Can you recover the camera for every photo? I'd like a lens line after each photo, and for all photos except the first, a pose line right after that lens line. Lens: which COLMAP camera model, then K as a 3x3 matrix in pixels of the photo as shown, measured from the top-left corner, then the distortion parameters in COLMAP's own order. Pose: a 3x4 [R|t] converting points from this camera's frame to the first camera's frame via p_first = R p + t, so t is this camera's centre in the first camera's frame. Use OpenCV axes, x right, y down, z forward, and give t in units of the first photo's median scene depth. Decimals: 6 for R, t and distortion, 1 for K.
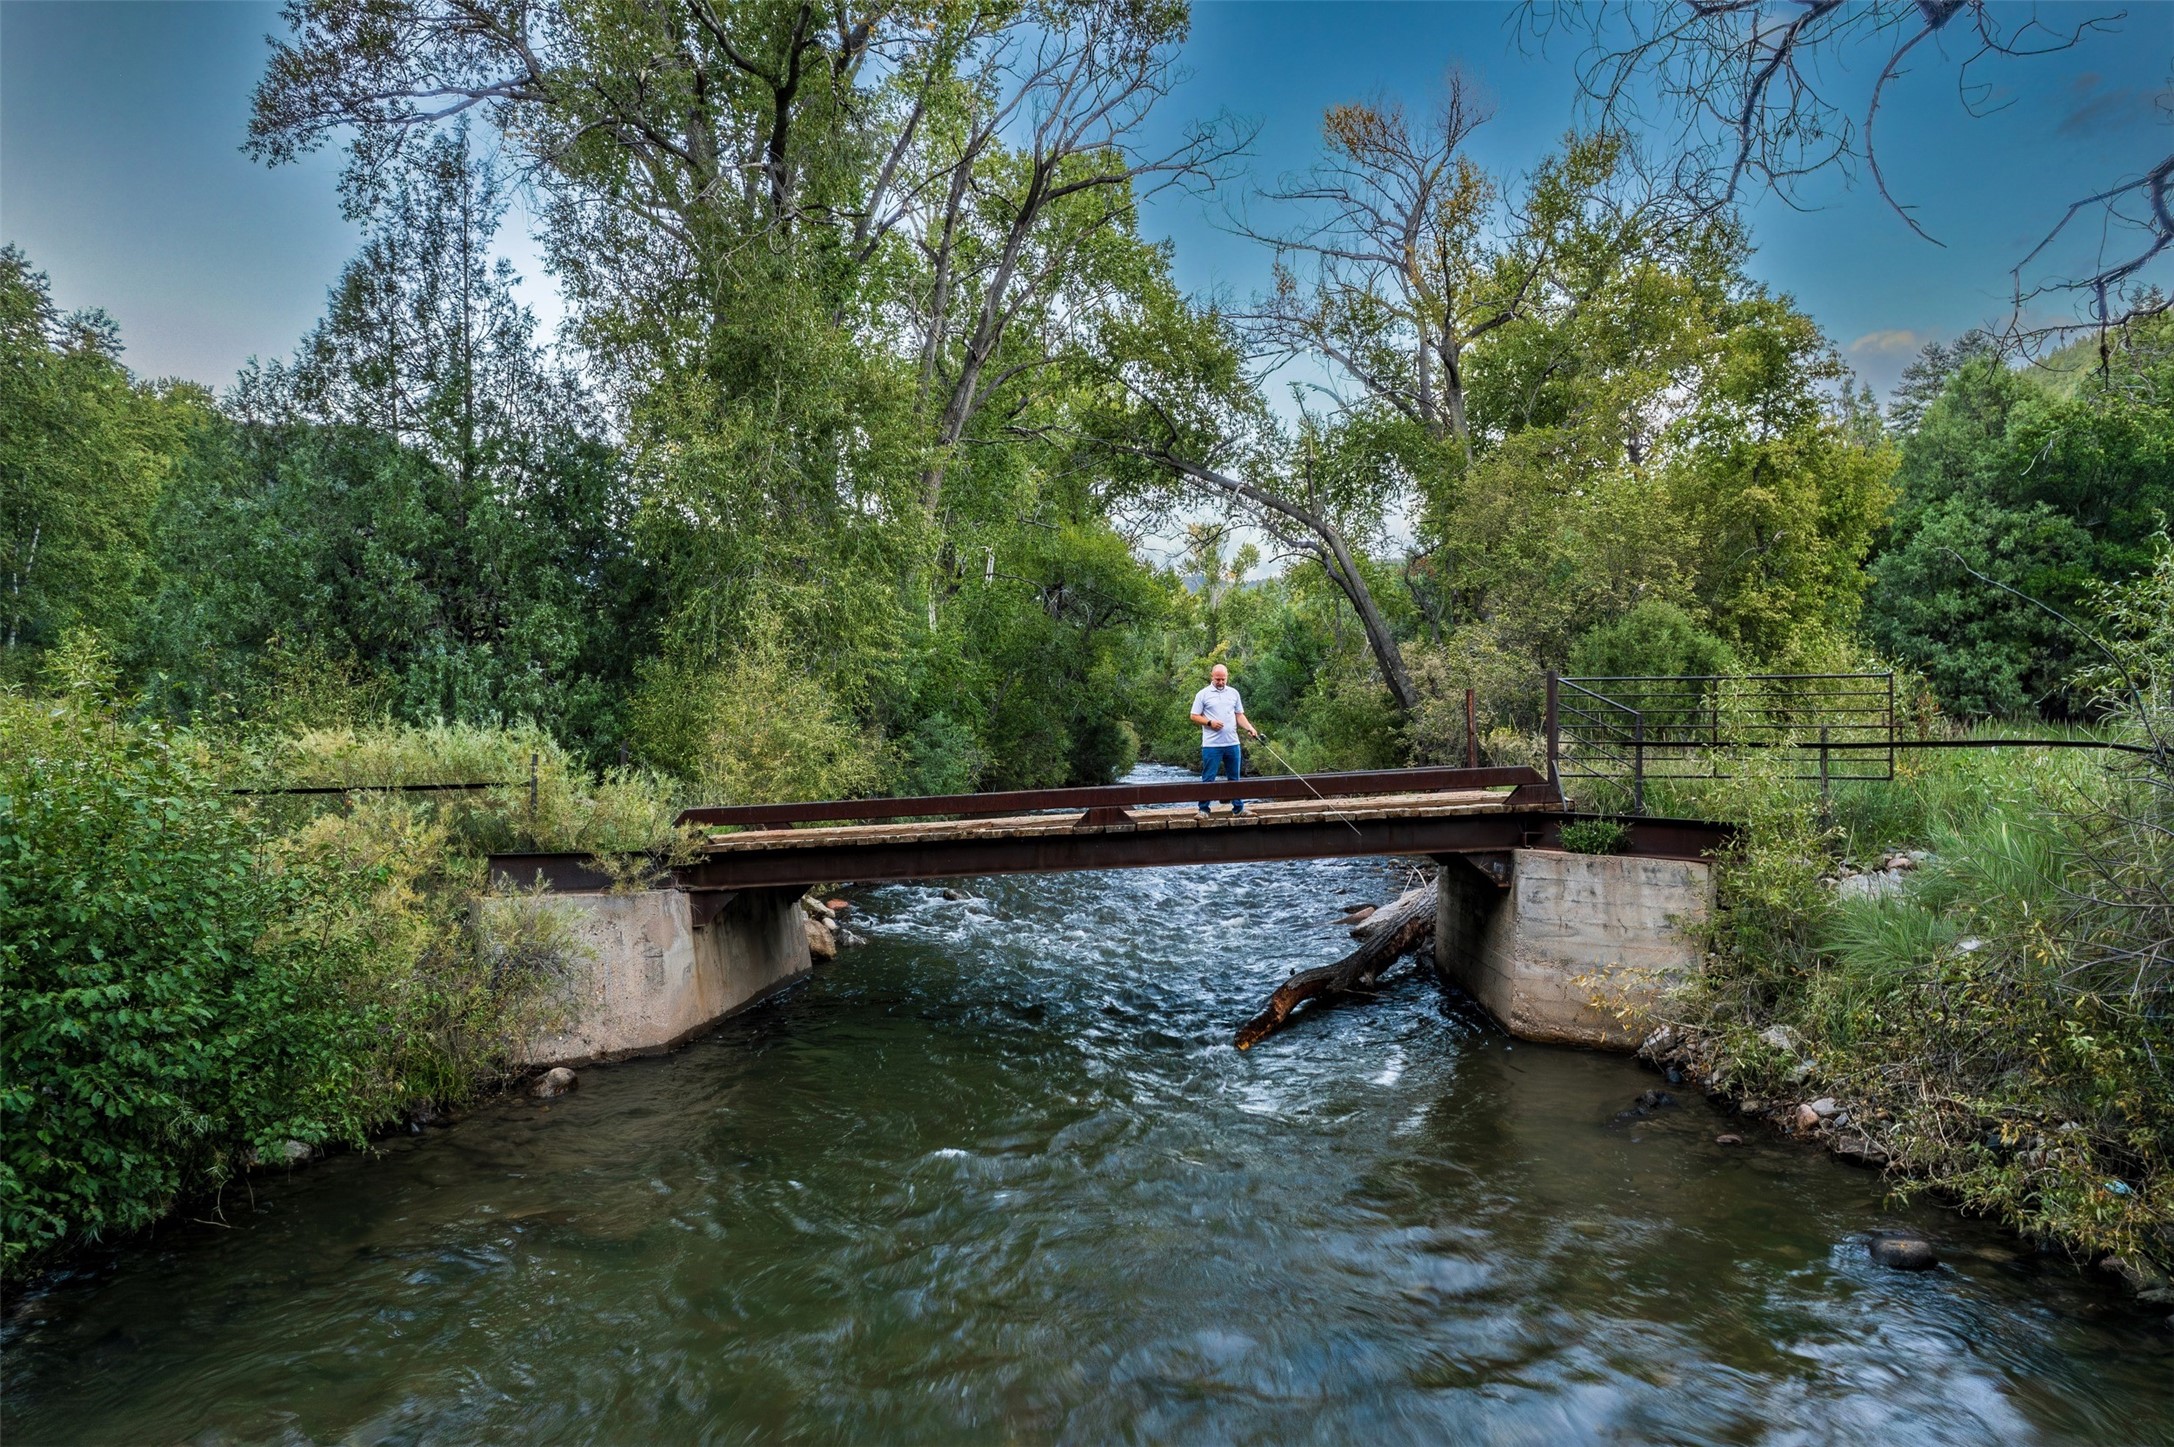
lens RADIAL K [[1344.9, 0, 1087.0], [0, 1344.9, 723.5], [0, 0, 1]] dist [-0.070711, 0.067512]
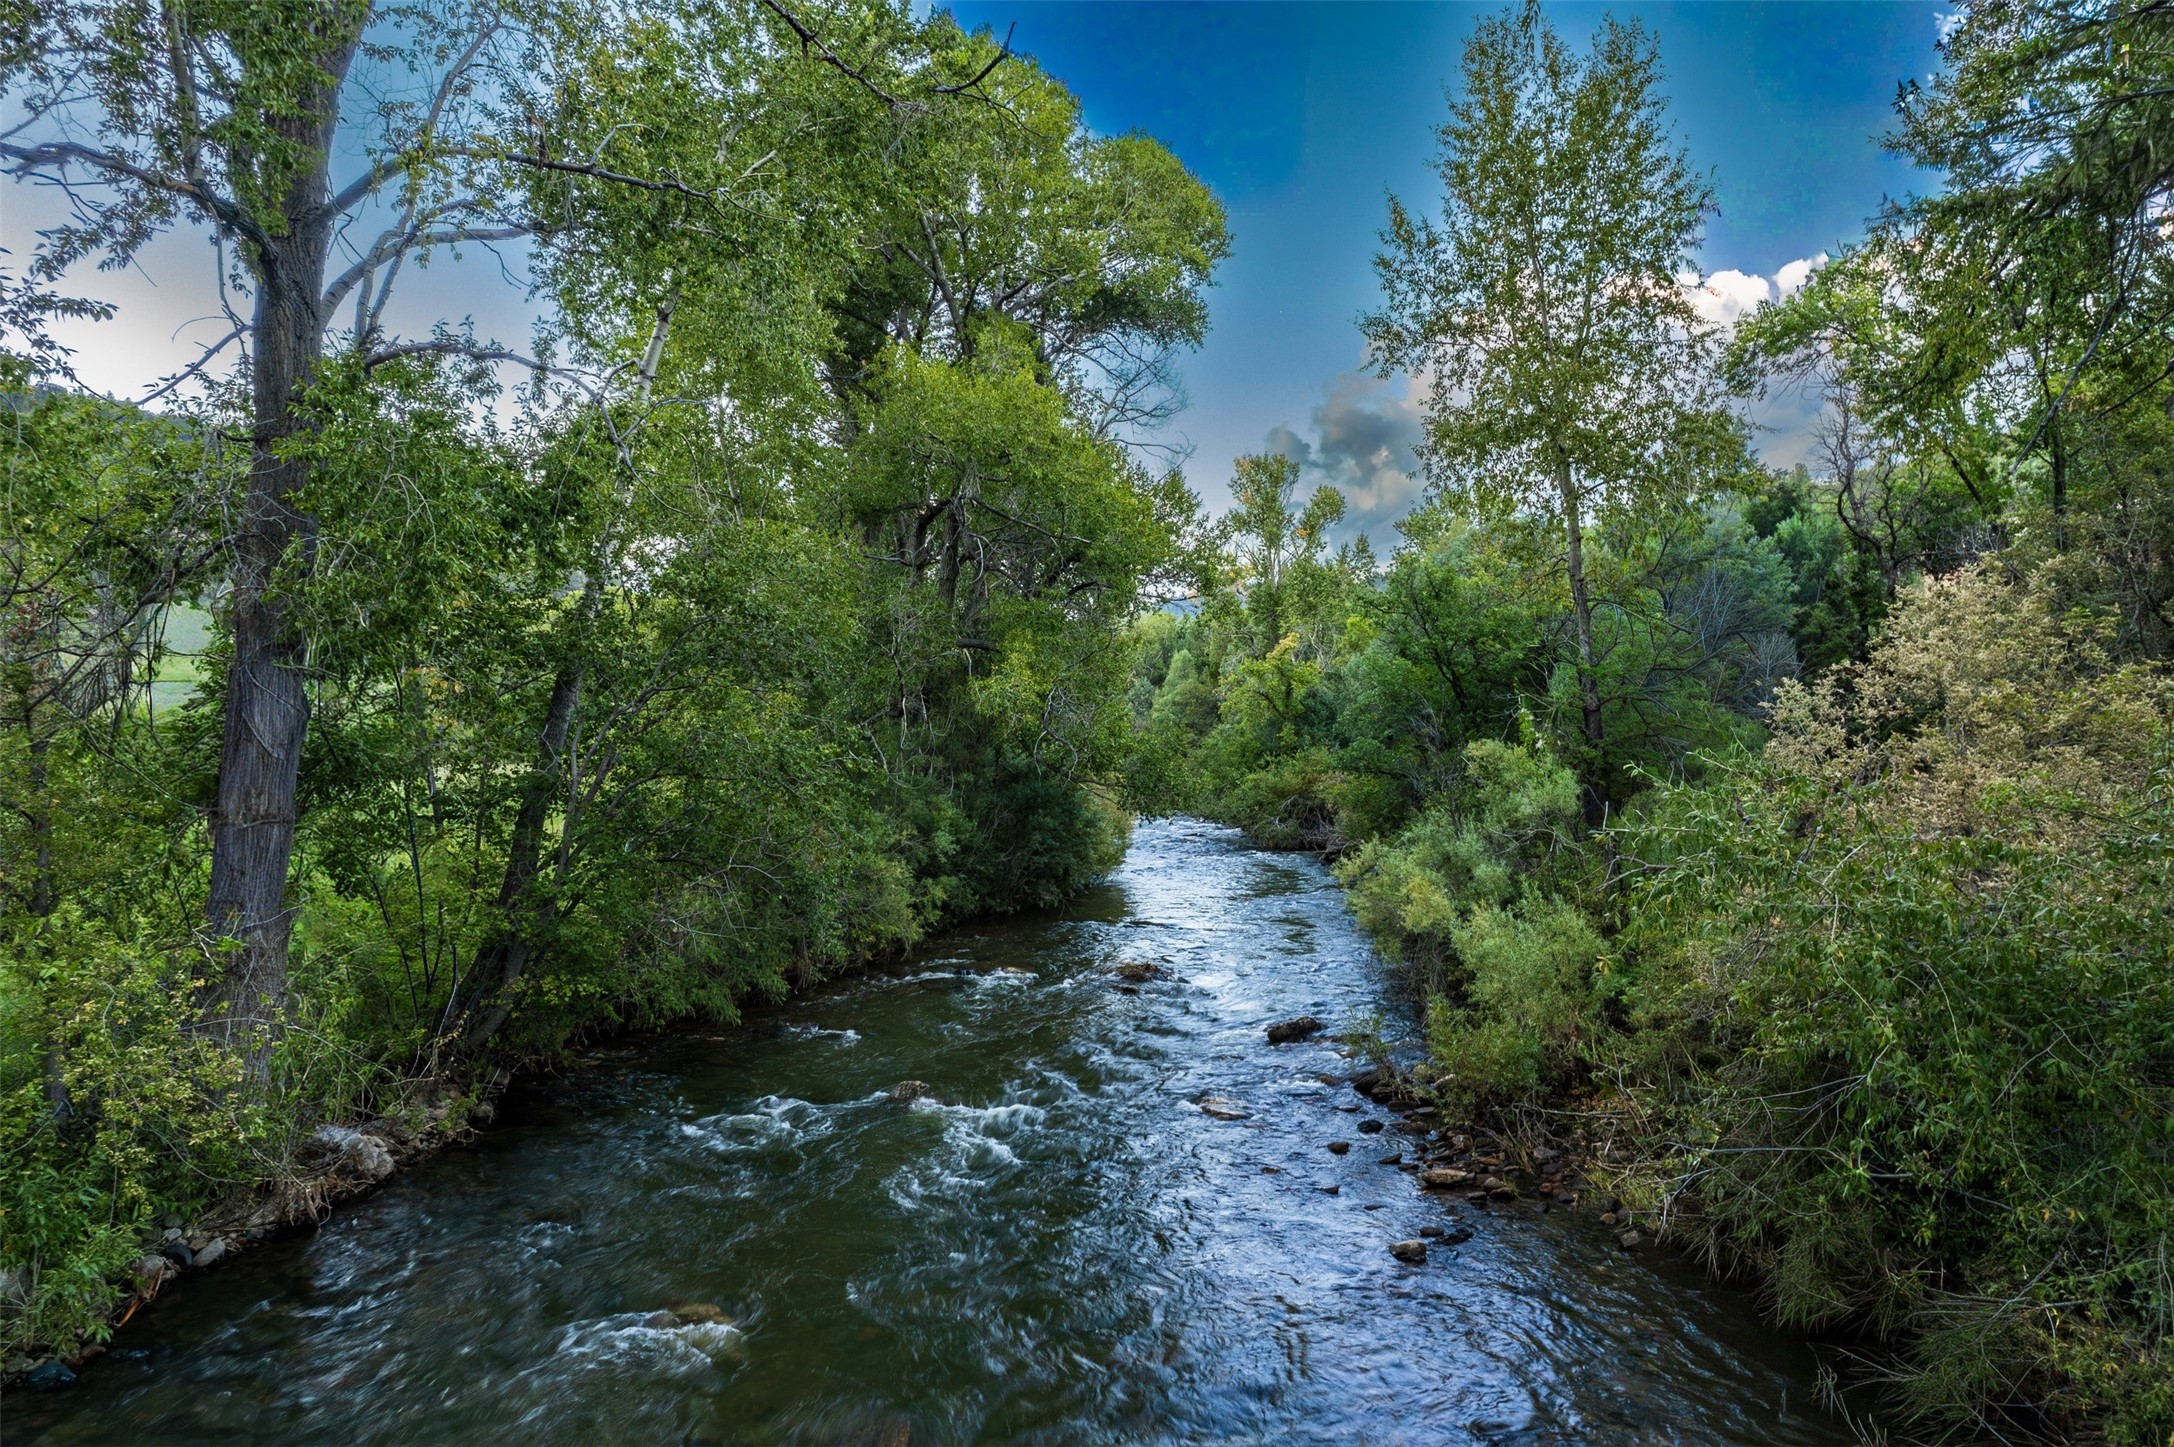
lens RADIAL K [[1344.9, 0, 1087.0], [0, 1344.9, 723.5], [0, 0, 1]] dist [-0.070711, 0.067512]
pose [[0.998545, -0.005723, -0.053626, 0.153458], [0.005356, 0.999961, -0.006994, -0.057747], [0.053664, 0.006696, 0.998537, 1.392745]]
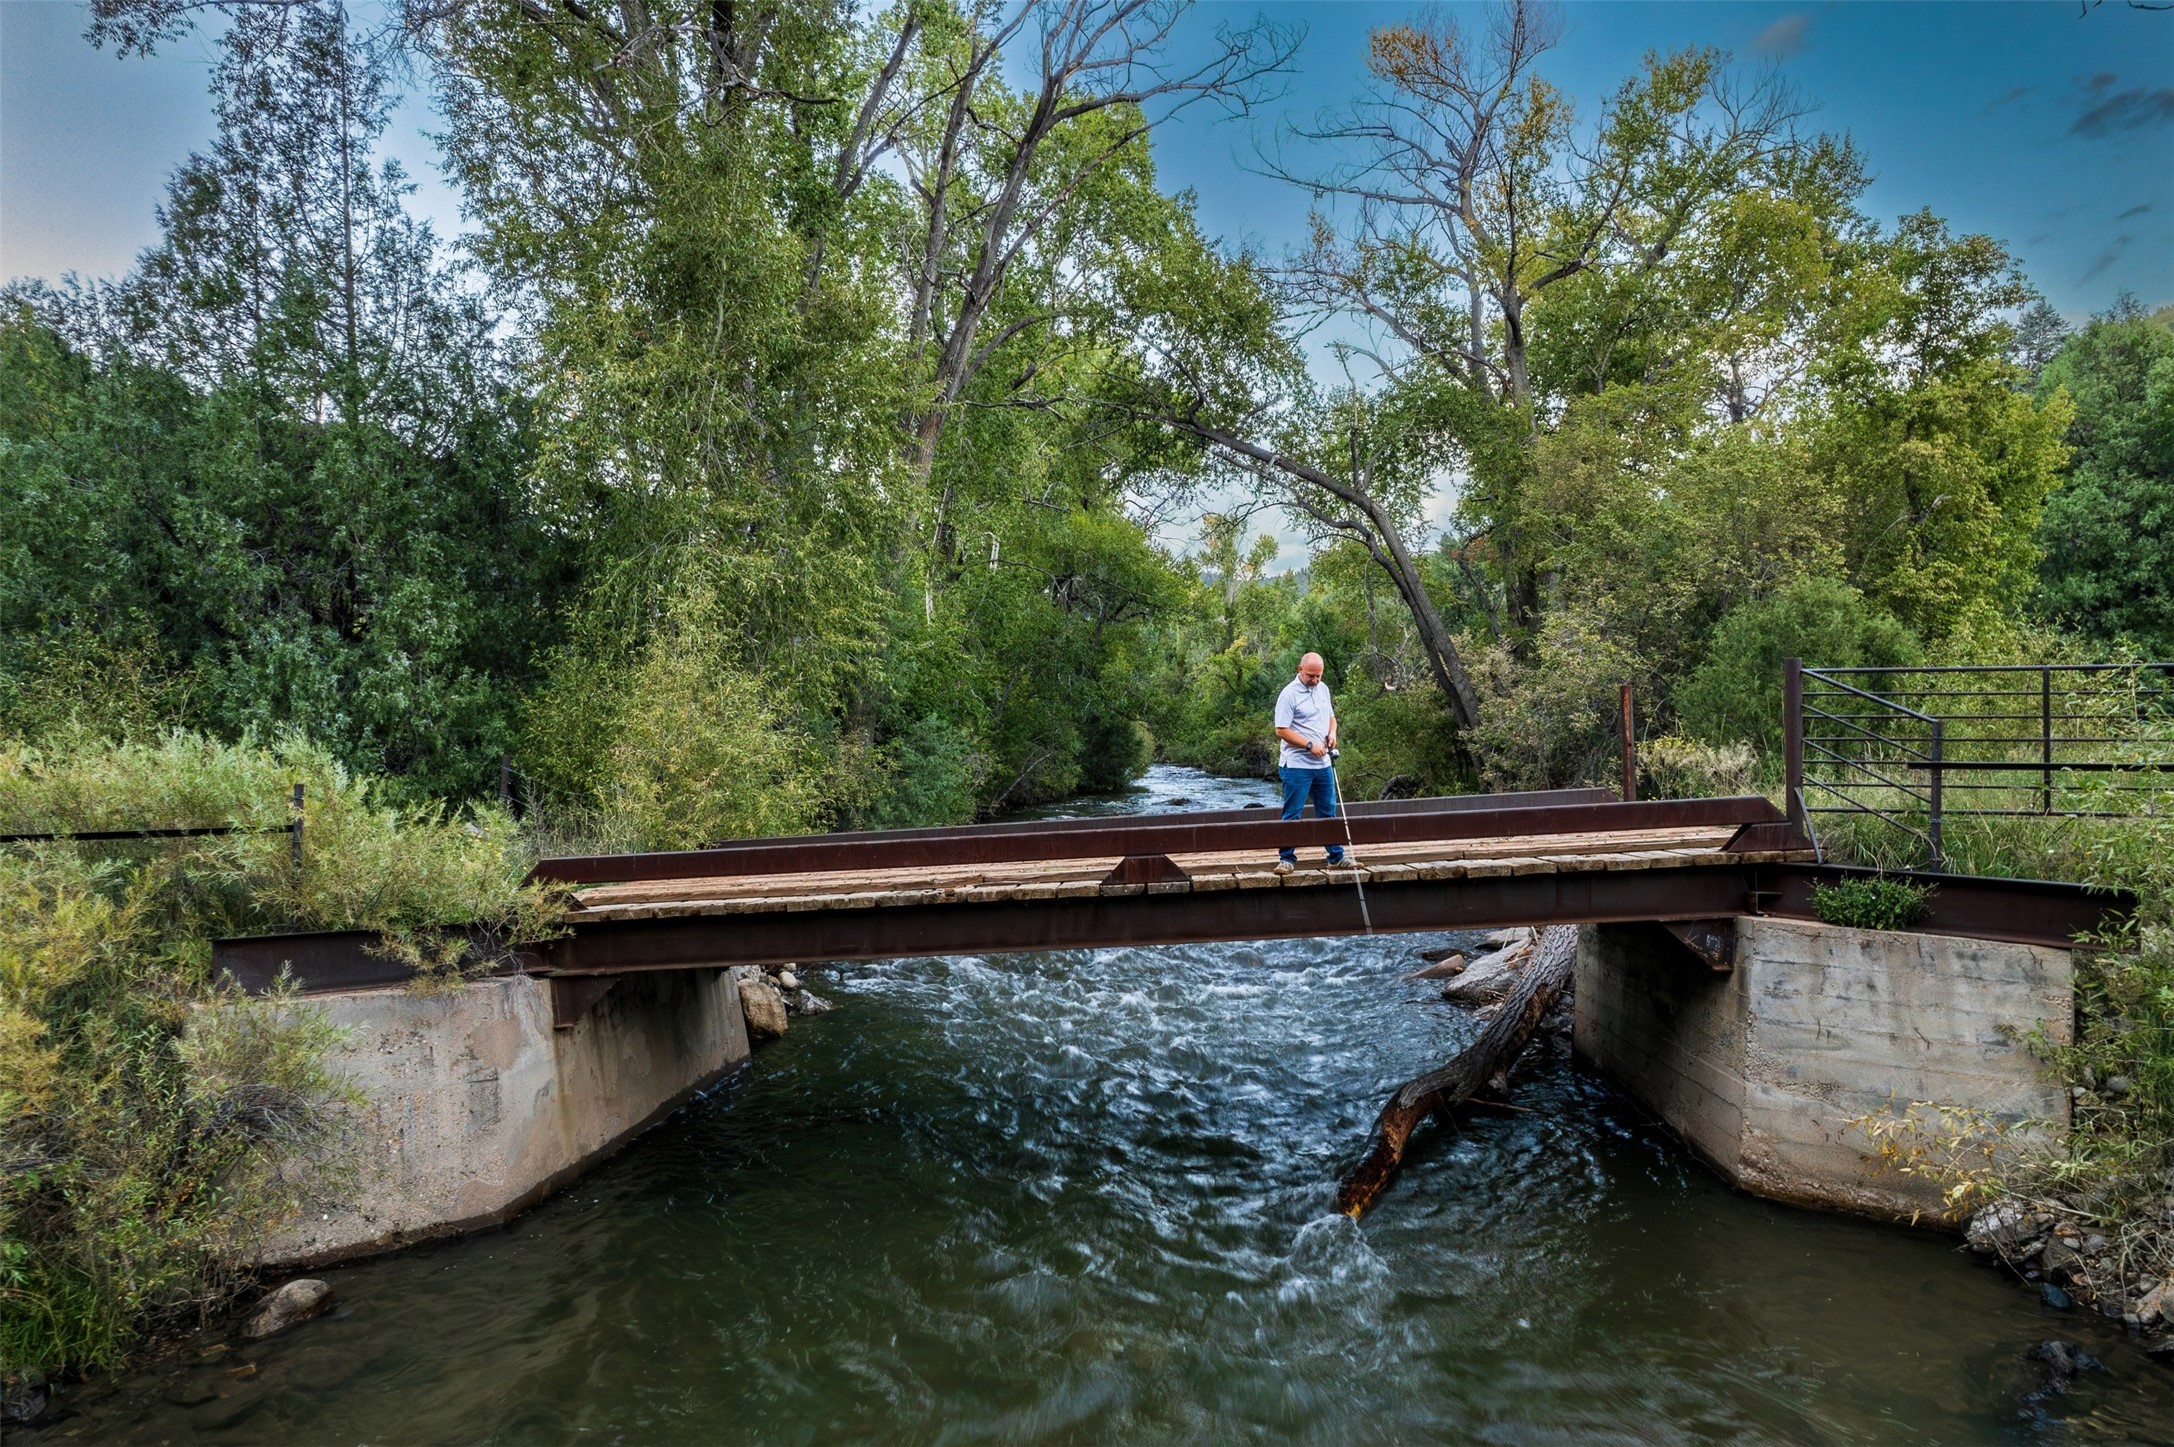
lens RADIAL K [[1344.9, 0, 1087.0], [0, 1344.9, 723.5], [0, 0, 1]] dist [-0.070711, 0.067512]
pose [[0.999979, -0.001273, -0.006348, -0.006904], [0.001282, 0.999998, 0.001349, -0.003896], [0.006346, -0.001358, 0.999979, 0.170814]]
